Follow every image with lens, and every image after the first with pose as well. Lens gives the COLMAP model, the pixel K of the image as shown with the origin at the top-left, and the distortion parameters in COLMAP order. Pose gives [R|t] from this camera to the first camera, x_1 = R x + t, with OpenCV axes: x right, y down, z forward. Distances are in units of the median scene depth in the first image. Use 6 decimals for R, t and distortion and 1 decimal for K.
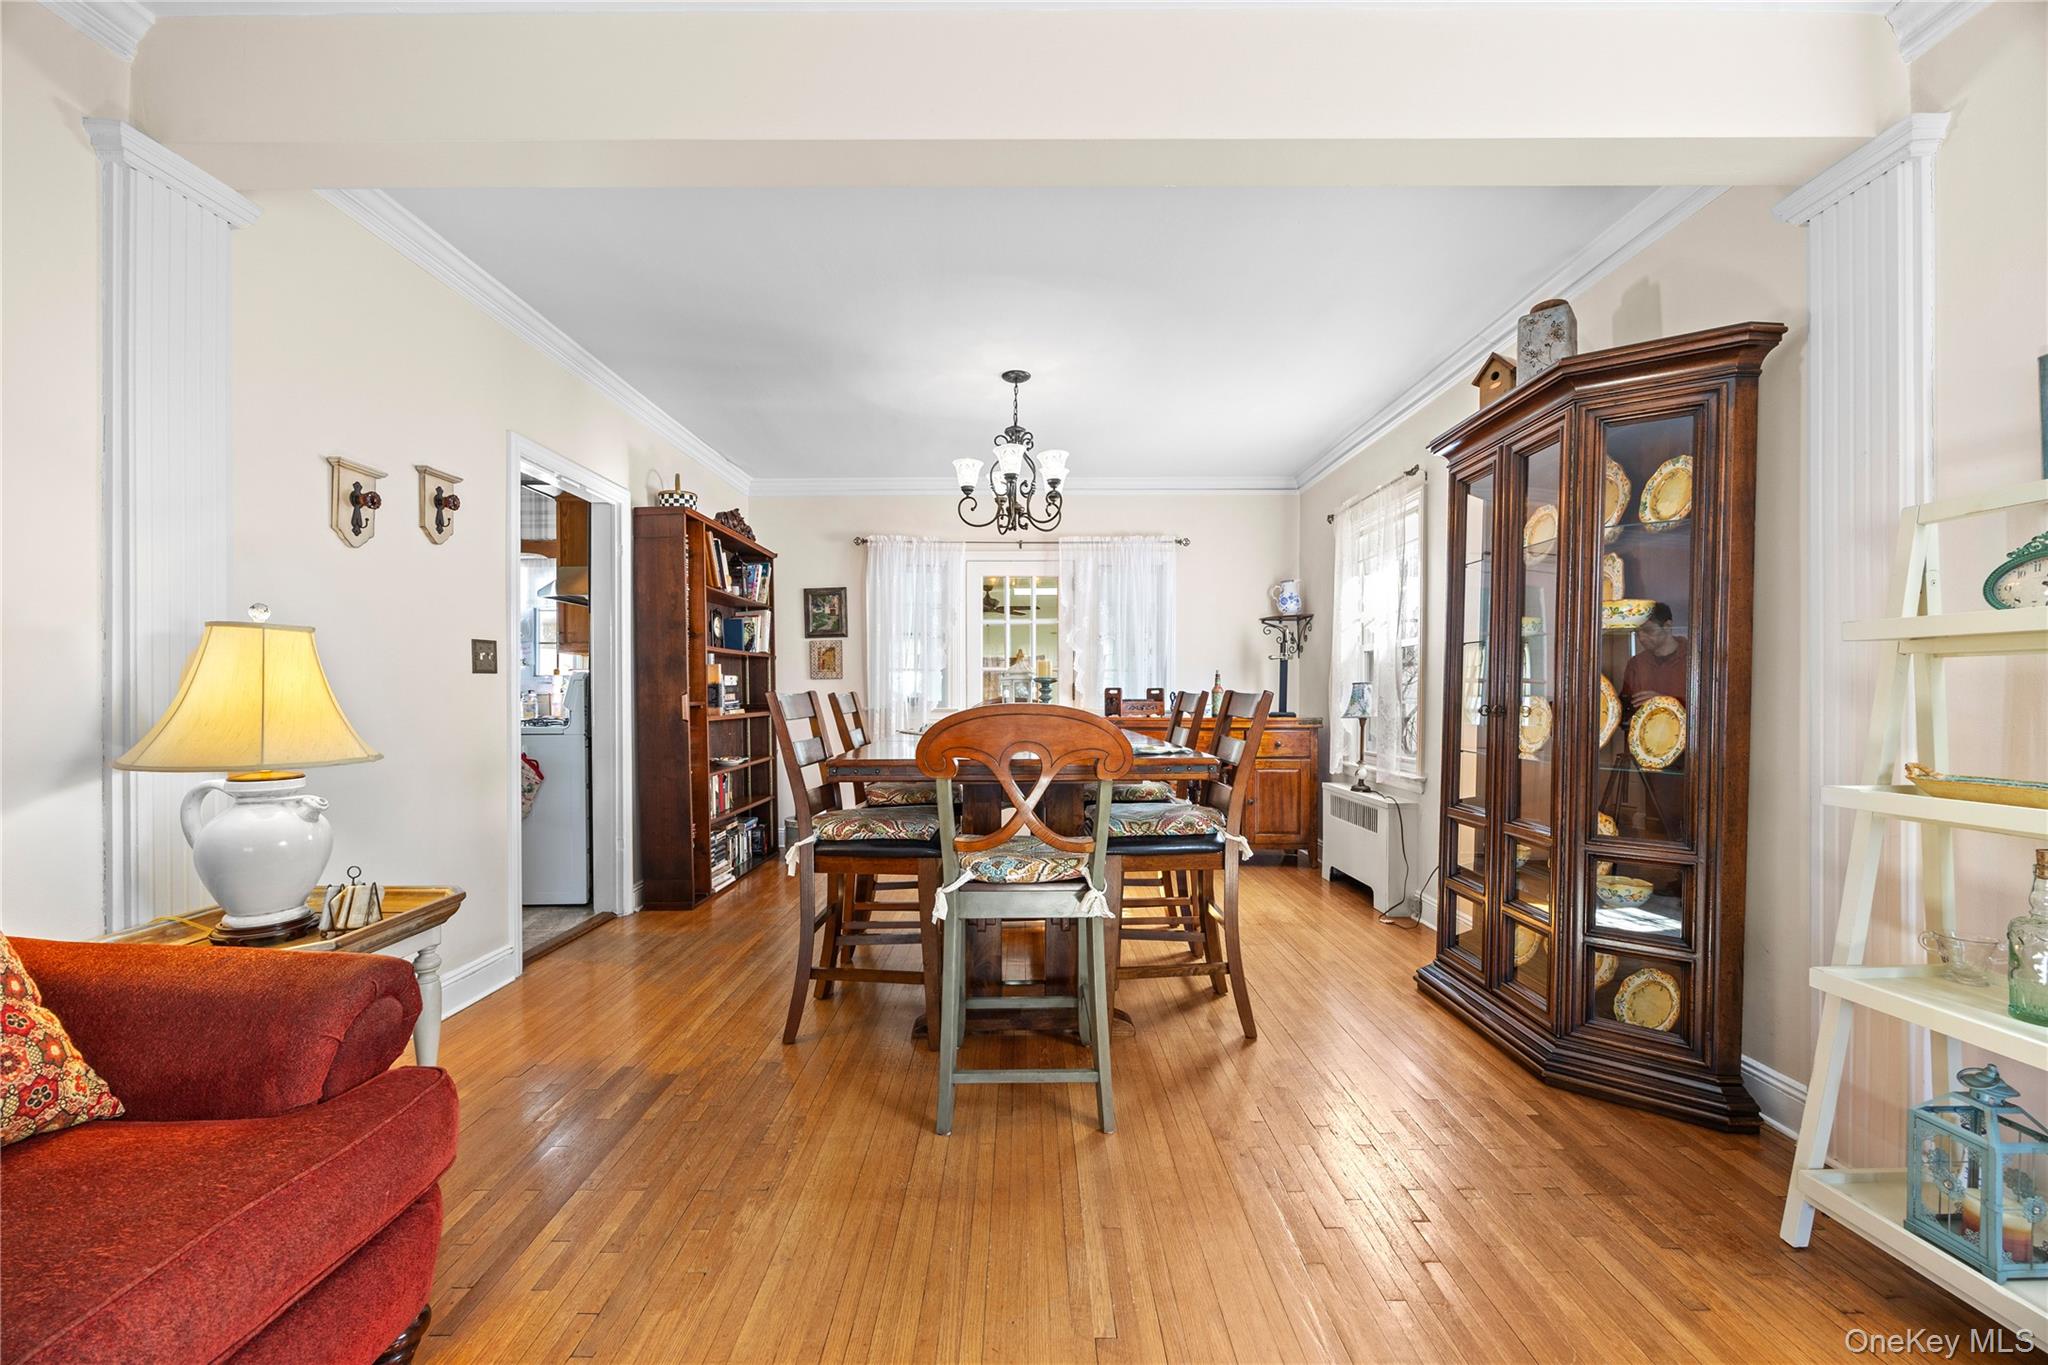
lens RADIAL K [[794.5, 0, 1023.3], [0, 794.5, 687.5], [0, 0, 1]] dist [0.000705, 0.000180]
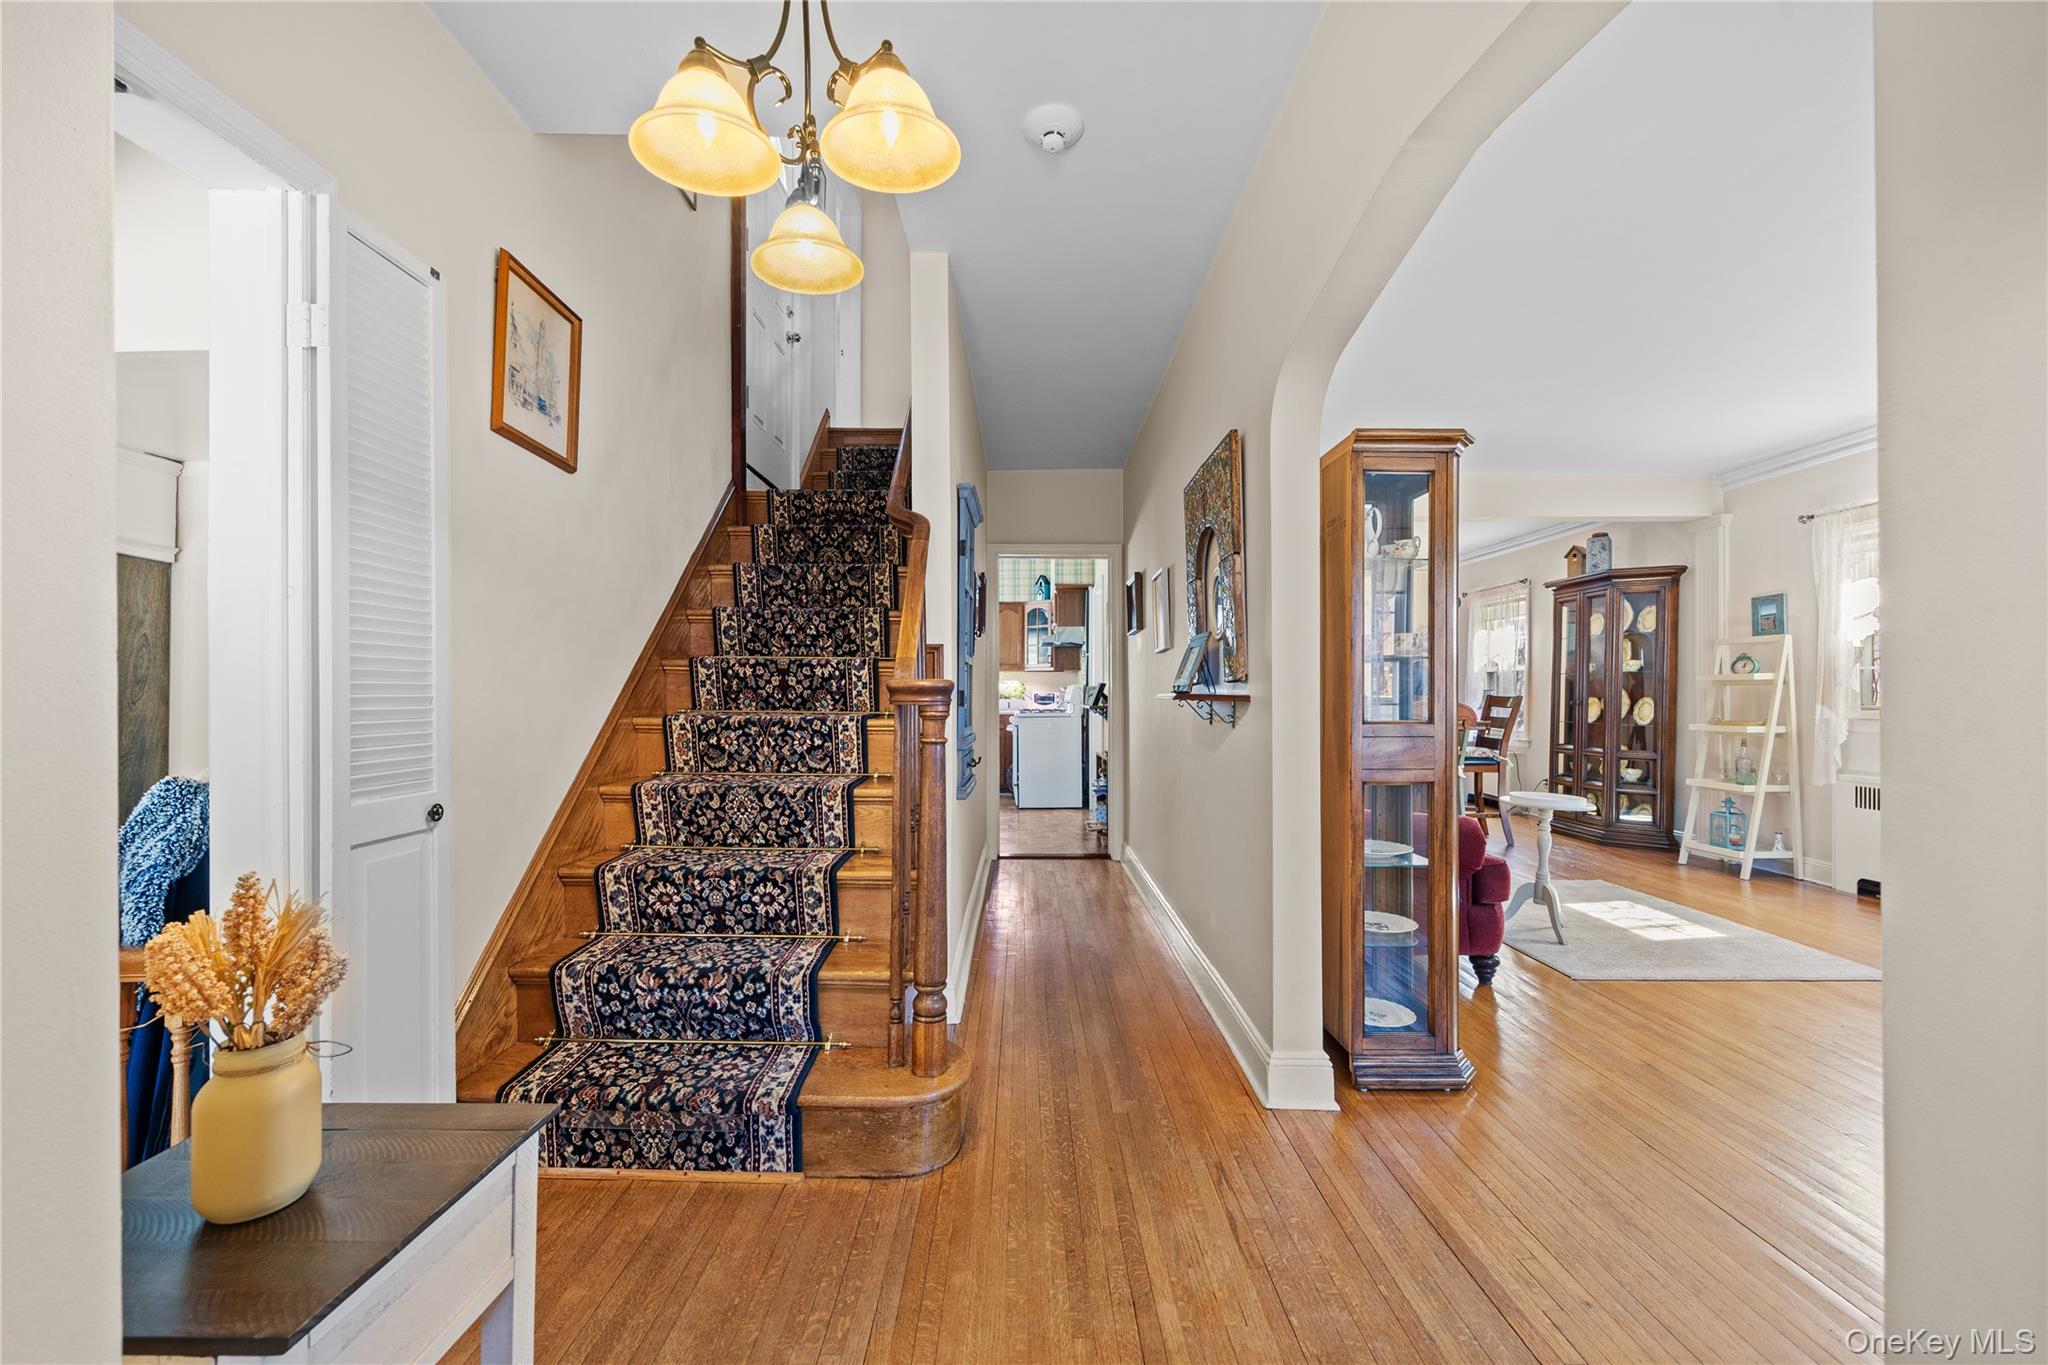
lens RADIAL K [[817.5, 0, 1025.2], [0, 817.5, 691.0], [0, 0, 1]] dist [-0.003689, -0.000254]
pose [[0.999927, 0.001266, 0.012038, -0.718585], [-0.001270, 0.999999, 0.000333, -0.003721], [-0.012038, -0.000348, 0.999927, -0.938462]]
